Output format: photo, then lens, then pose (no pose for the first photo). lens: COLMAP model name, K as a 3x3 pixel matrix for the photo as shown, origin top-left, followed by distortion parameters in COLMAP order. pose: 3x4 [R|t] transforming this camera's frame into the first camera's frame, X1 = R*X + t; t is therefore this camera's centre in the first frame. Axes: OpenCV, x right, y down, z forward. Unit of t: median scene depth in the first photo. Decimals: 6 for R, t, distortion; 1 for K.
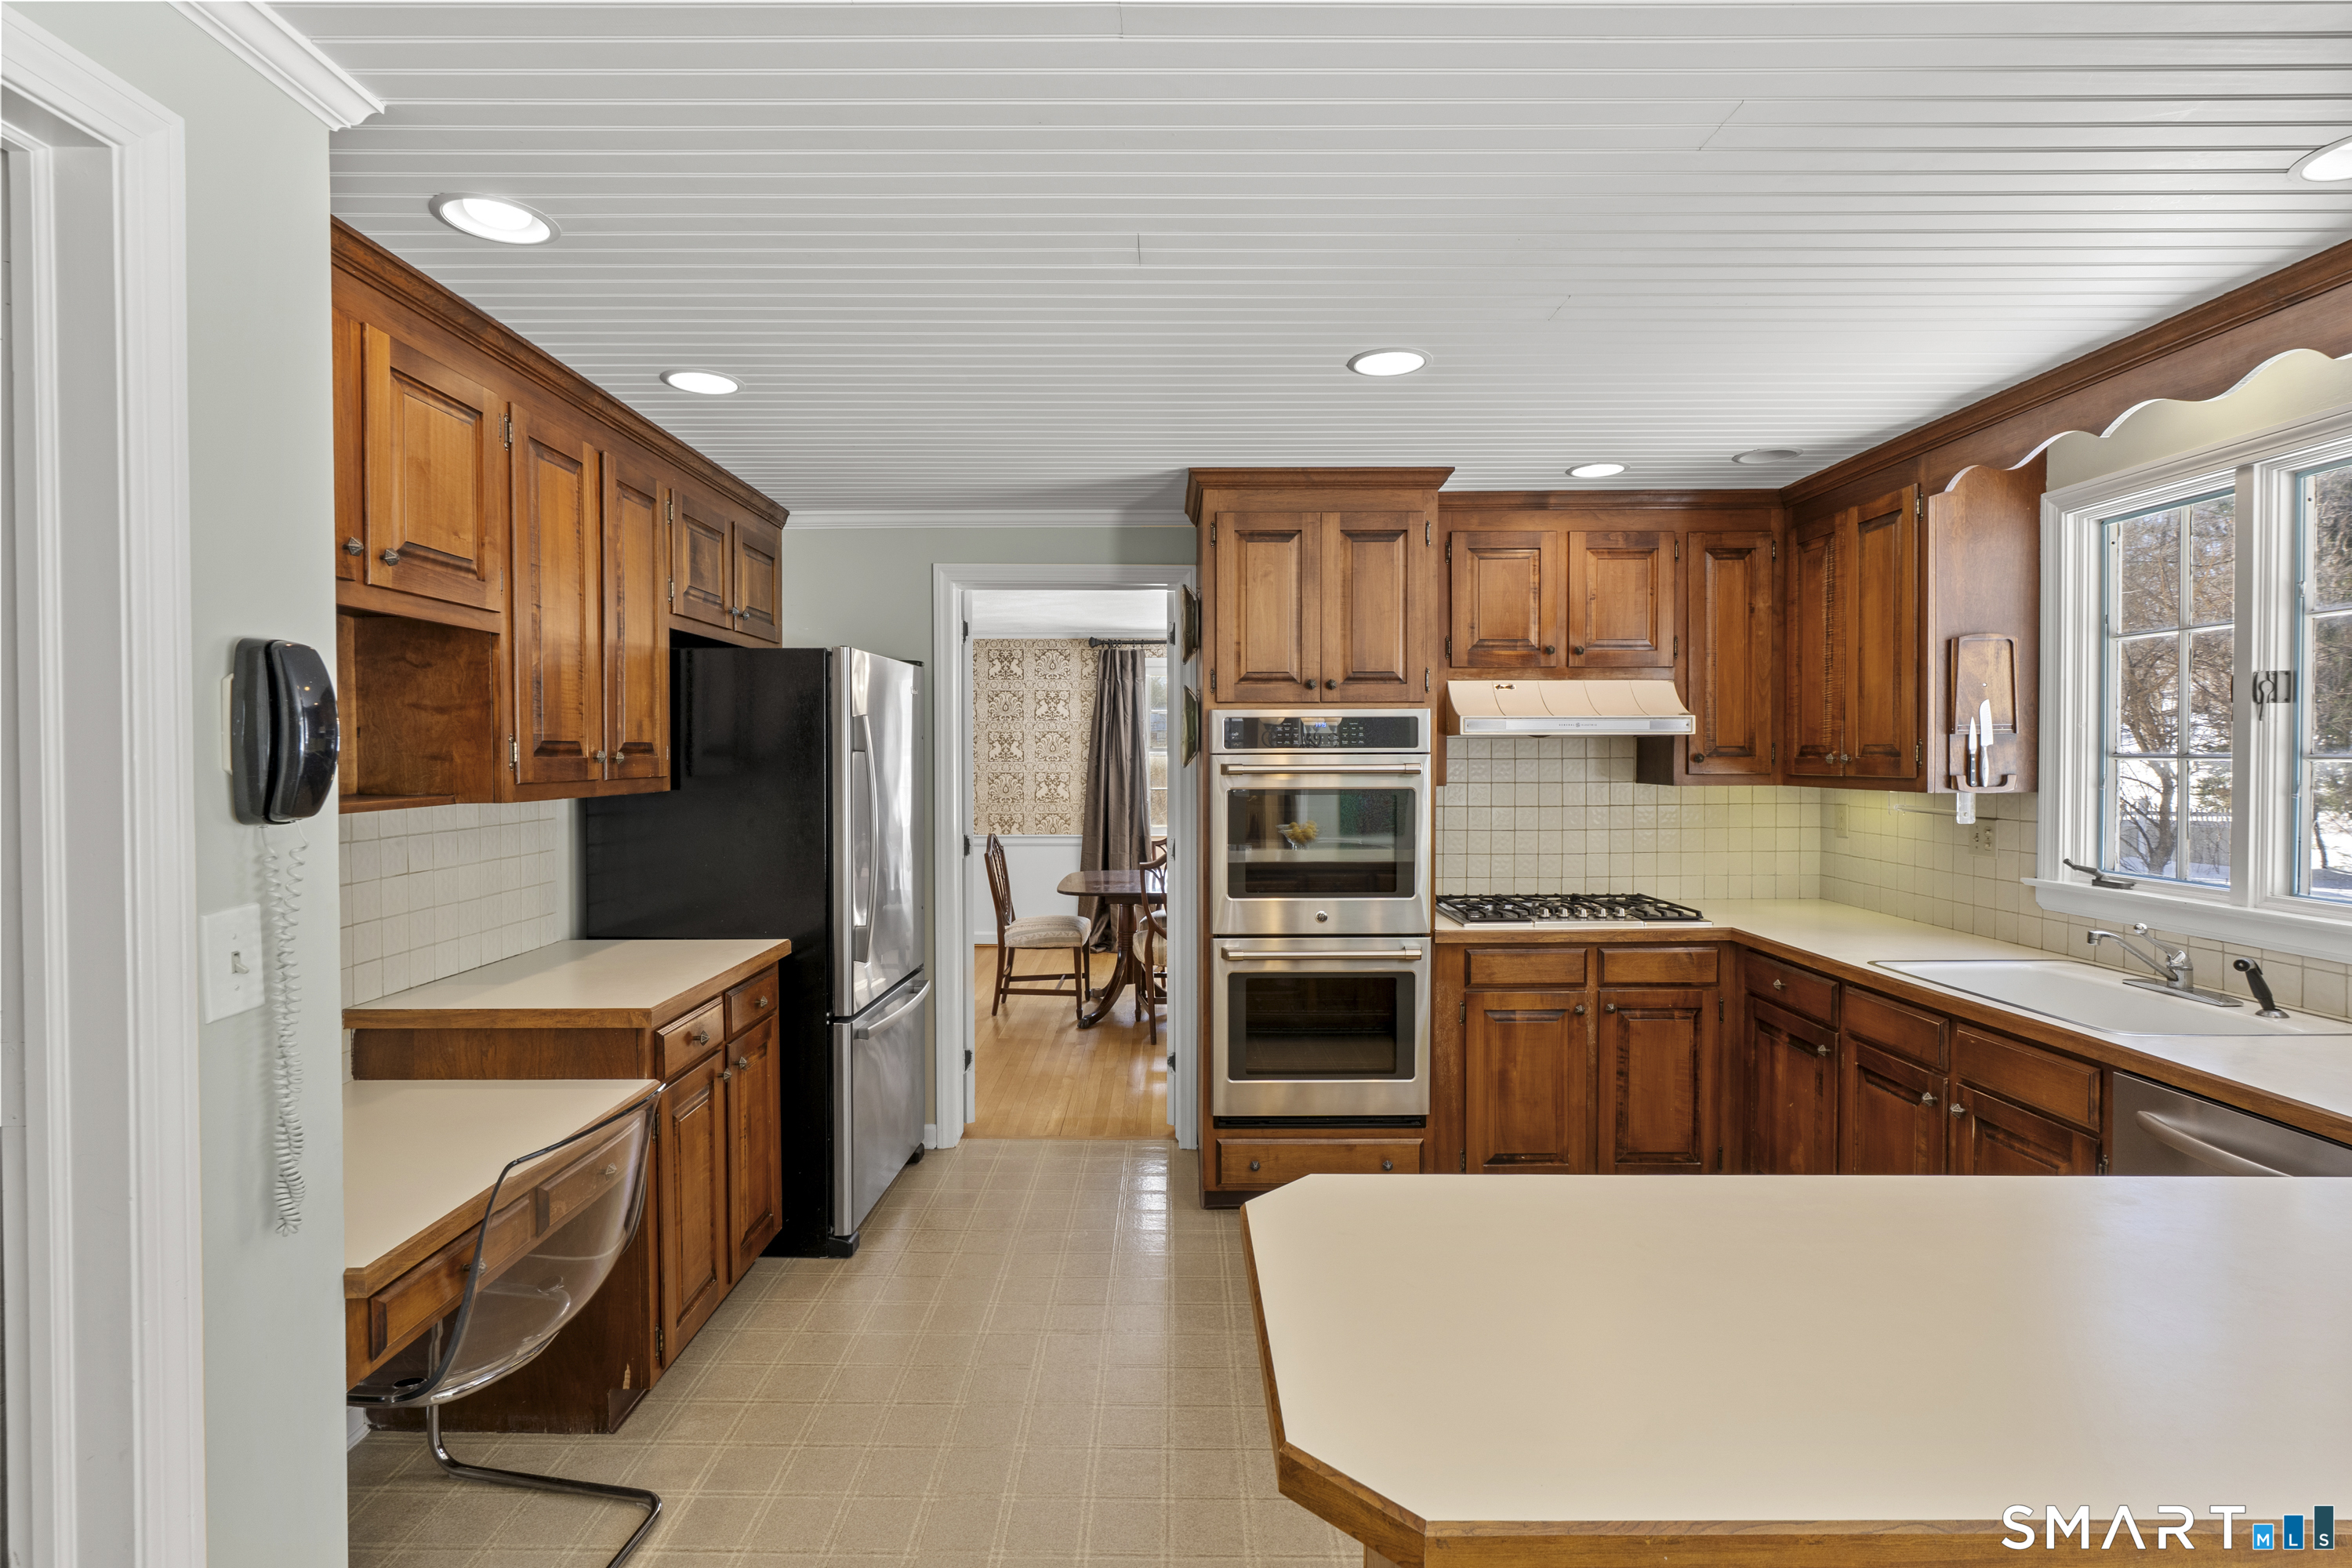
lens RADIAL K [[1108.7, 0, 1174.0], [0, 1108.7, 774.9], [0, 0, 1]] dist [-0.010260, 0.001957]
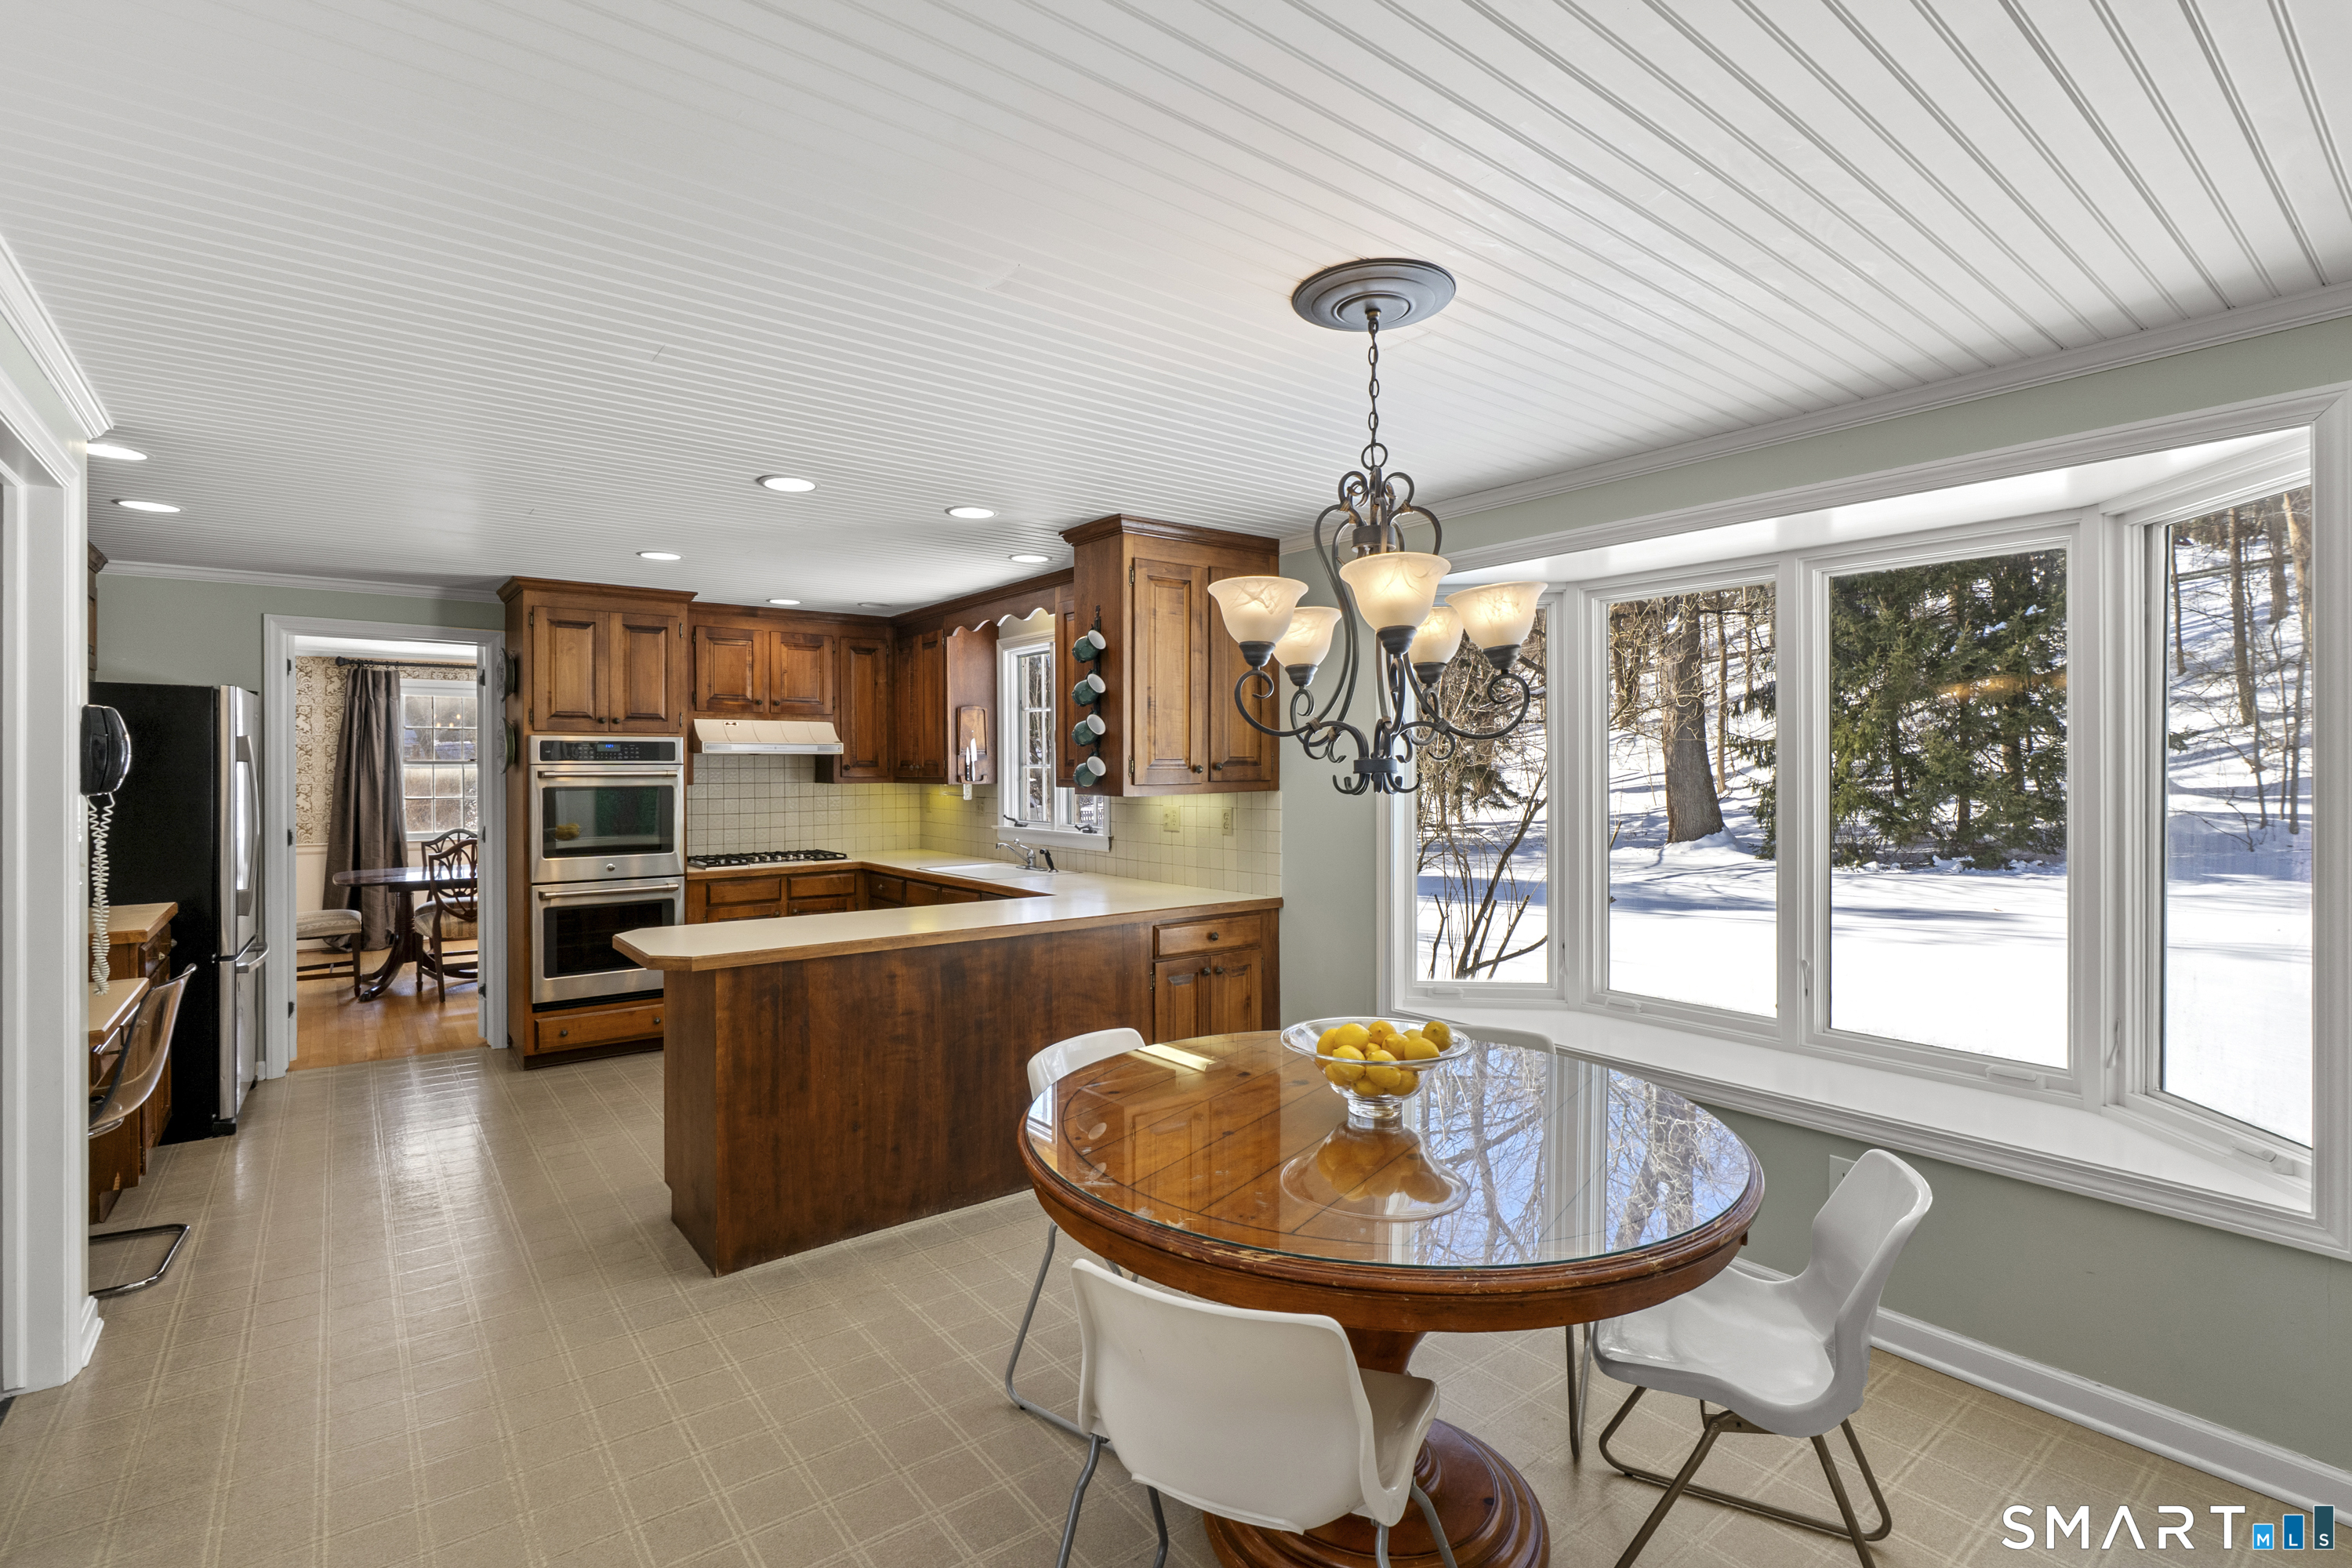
lens RADIAL K [[1068.4, 0, 1162.2], [0, 1068.4, 772.9], [0, 0, 1]] dist [-0.012663, 0.002208]
pose [[0.792340, -0.002697, 0.610074, -0.167642], [0.012120, 0.999862, -0.011321, 0.019469], [-0.609960, 0.016364, 0.792263, -0.676386]]
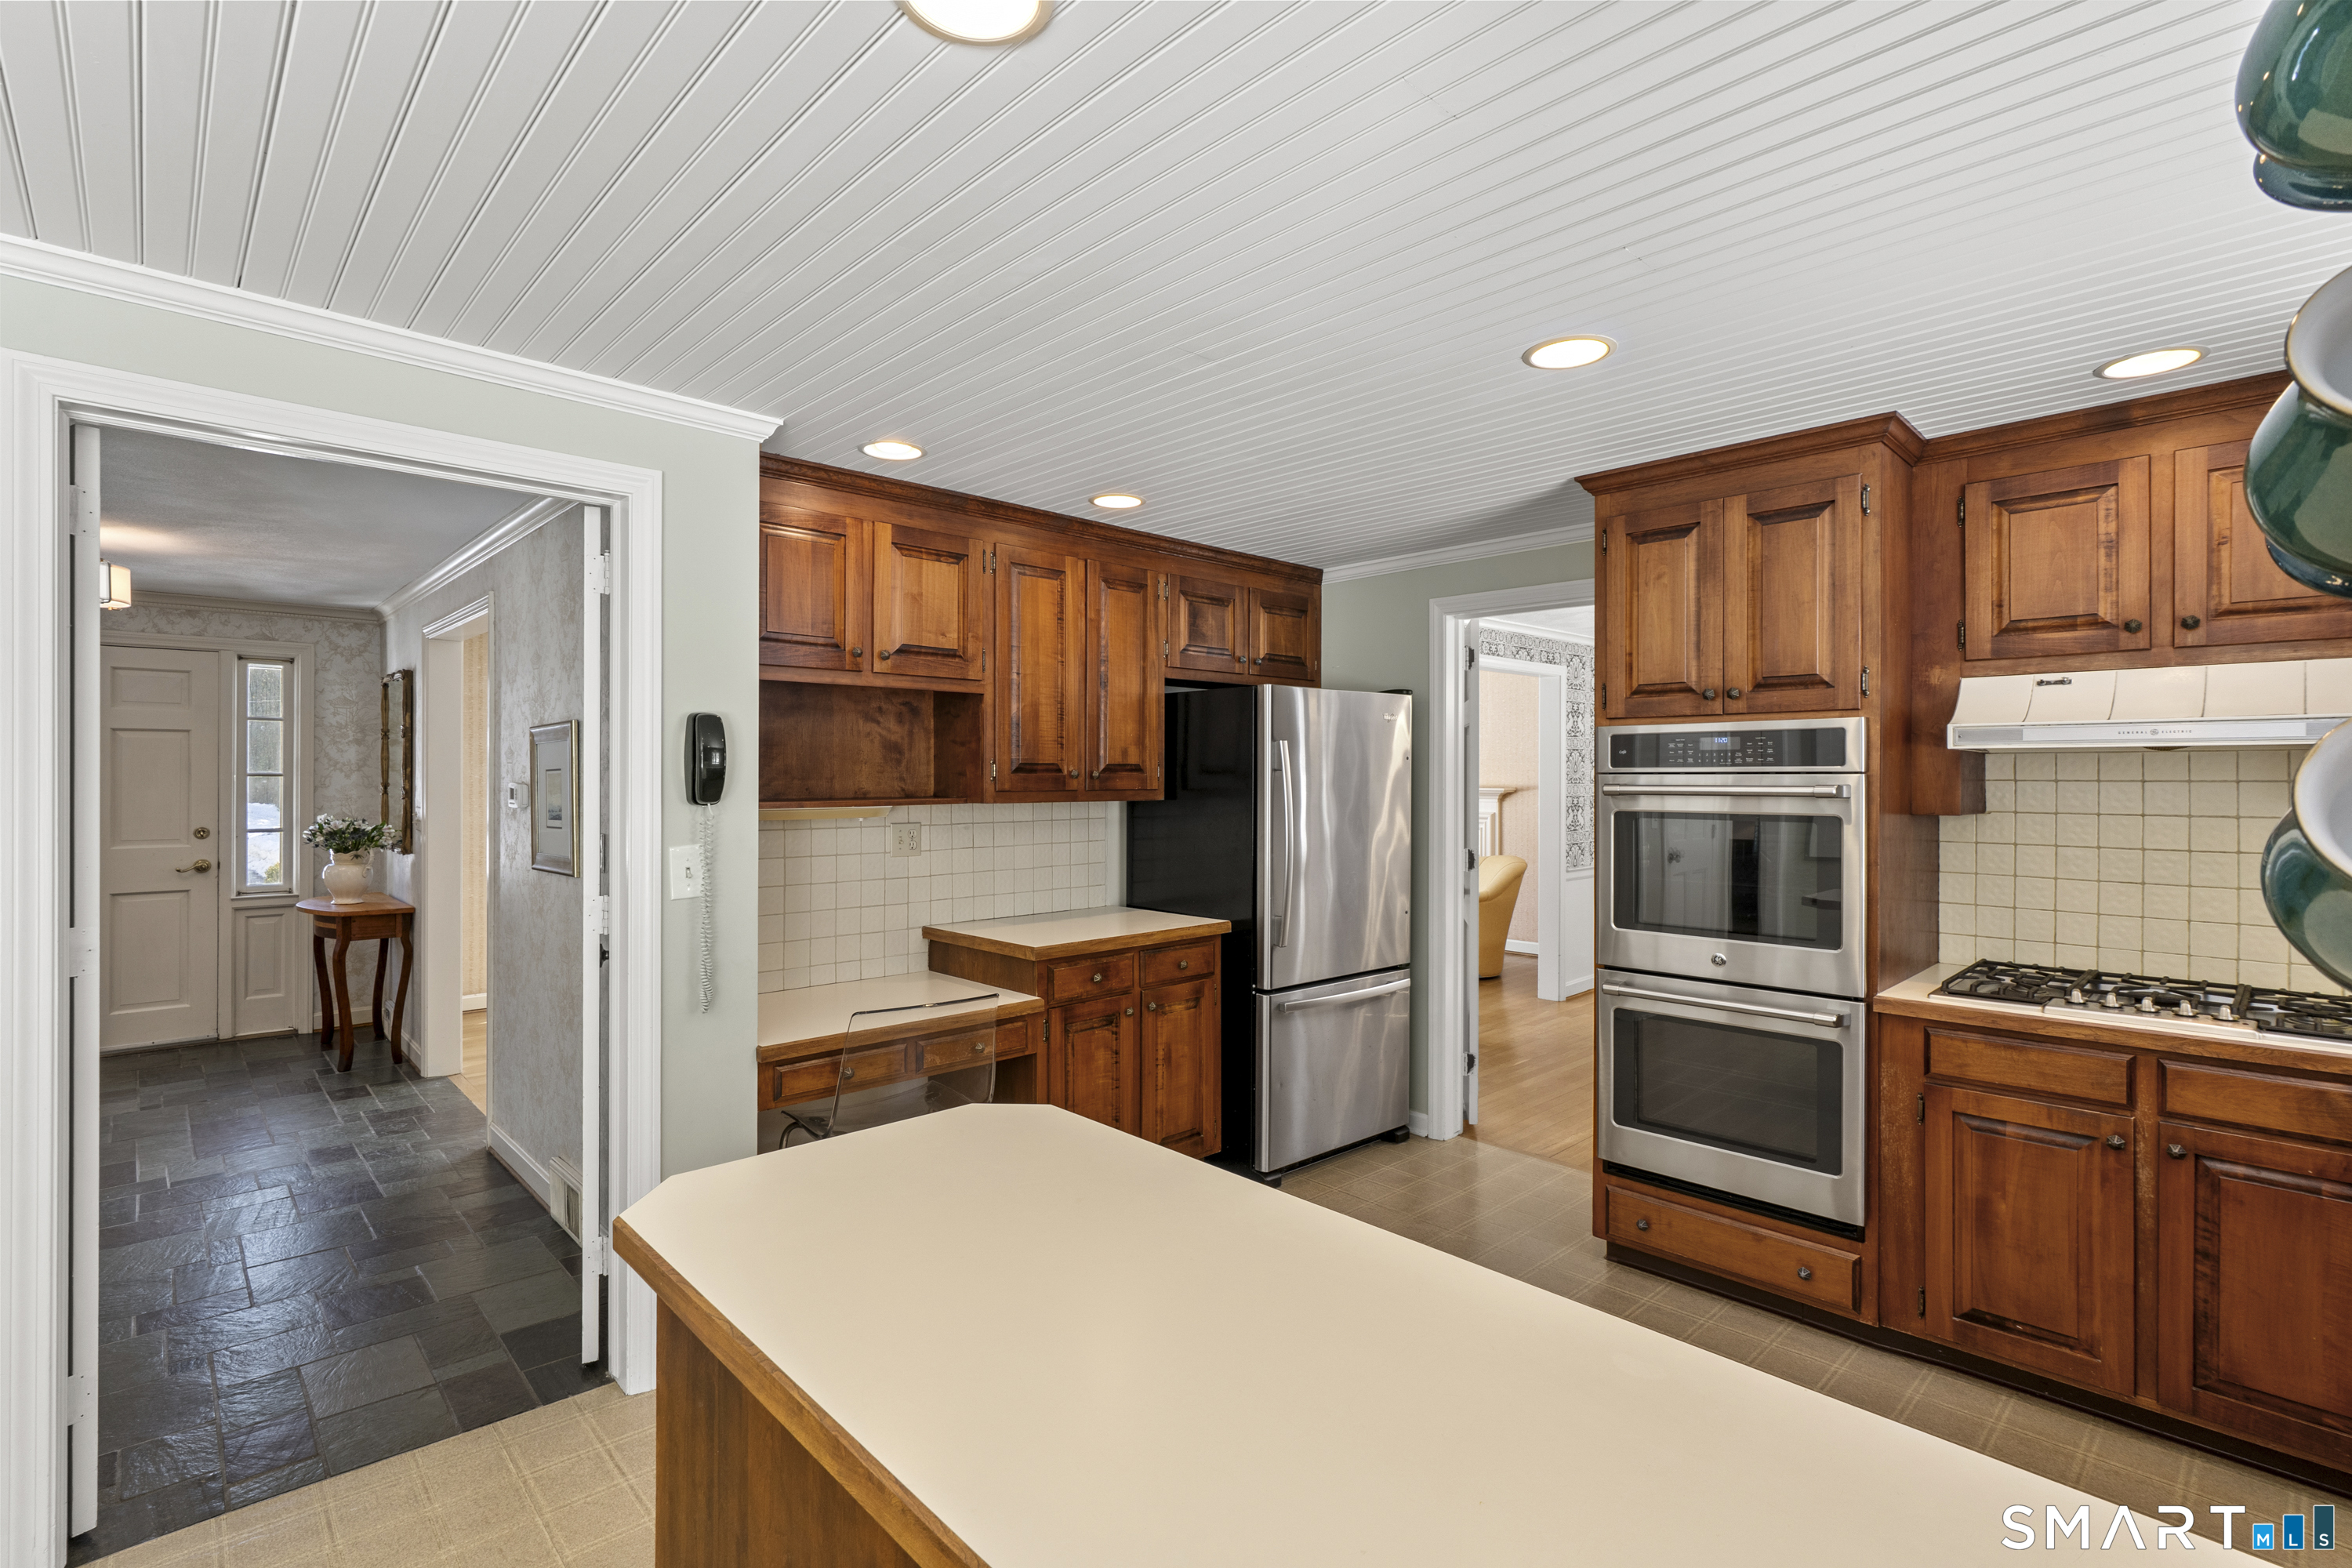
lens RADIAL K [[1068.4, 0, 1166.4], [0, 1068.4, 773.5], [0, 0, 1]] dist [-0.012663, 0.002208]
pose [[0.687952, 0.001476, -0.725755, 0.436370], [-0.016511, 0.999771, -0.013618, -0.000124], [0.725569, 0.021351, 0.687818, 0.105048]]
